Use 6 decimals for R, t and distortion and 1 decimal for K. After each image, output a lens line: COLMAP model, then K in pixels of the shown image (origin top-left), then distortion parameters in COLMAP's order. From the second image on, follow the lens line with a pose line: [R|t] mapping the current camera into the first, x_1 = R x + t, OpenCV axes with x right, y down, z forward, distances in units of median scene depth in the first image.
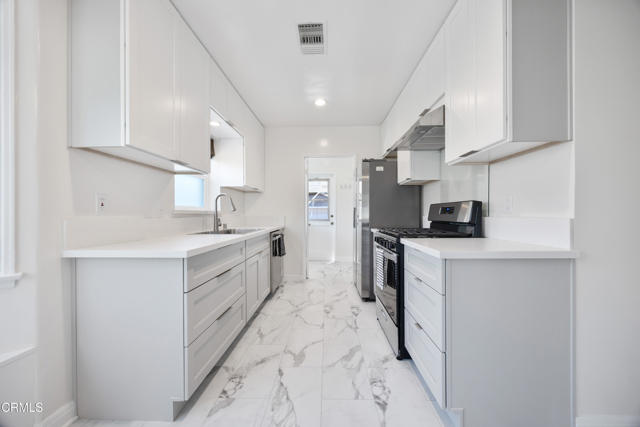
lens RADIAL K [[245.4, 0, 321.8], [0, 245.4, 216.1], [0, 0, 1]] dist [-0.002860, 0.000442]
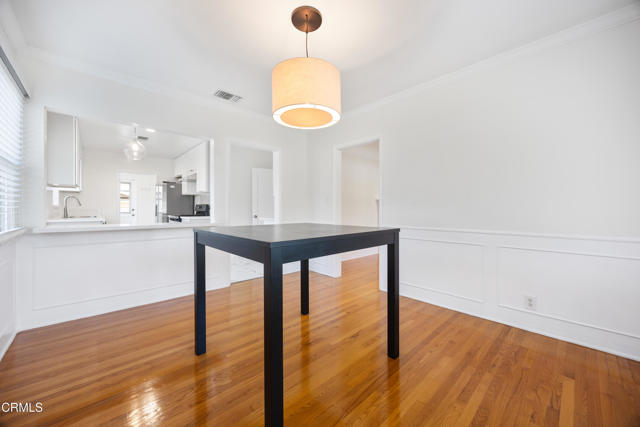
lens RADIAL K [[245.4, 0, 319.0], [0, 245.4, 210.8], [0, 0, 1]] dist [-0.002860, 0.000442]
pose [[0.715099, -0.001568, 0.699022, -0.462163], [0.001811, 0.999998, 0.000390, 0.016907], [-0.699021, 0.000987, 0.715100, -1.904587]]
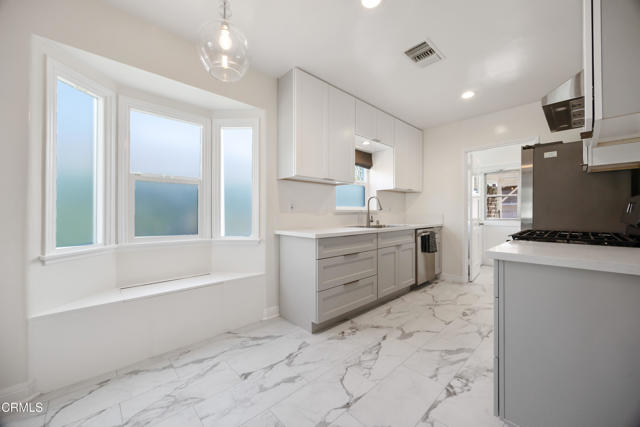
lens RADIAL K [[245.4, 0, 322.2], [0, 245.4, 213.3], [0, 0, 1]] dist [-0.002860, 0.000442]
pose [[0.701652, 0.003009, -0.712514, 0.397432], [-0.005566, 0.999984, -0.001258, -0.000752], [0.712498, 0.004849, 0.701657, -0.093500]]
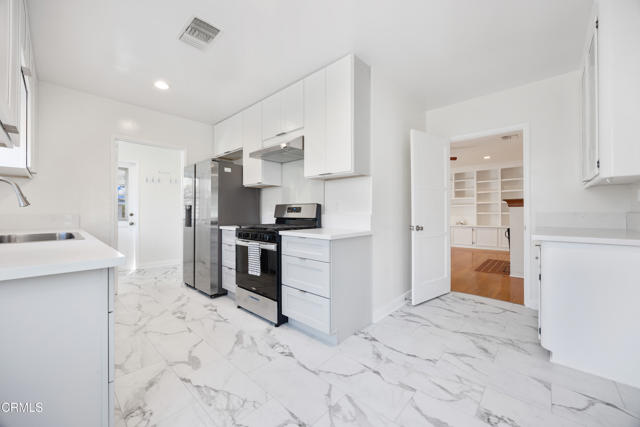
lens RADIAL K [[245.4, 0, 321.8], [0, 245.4, 212.5], [0, 0, 1]] dist [-0.002860, 0.000442]
pose [[0.652964, 0.005968, 0.757366, -0.426313], [0.002387, 0.999948, -0.009937, 0.005555], [-0.757385, 0.008297, 0.652915, -0.008091]]
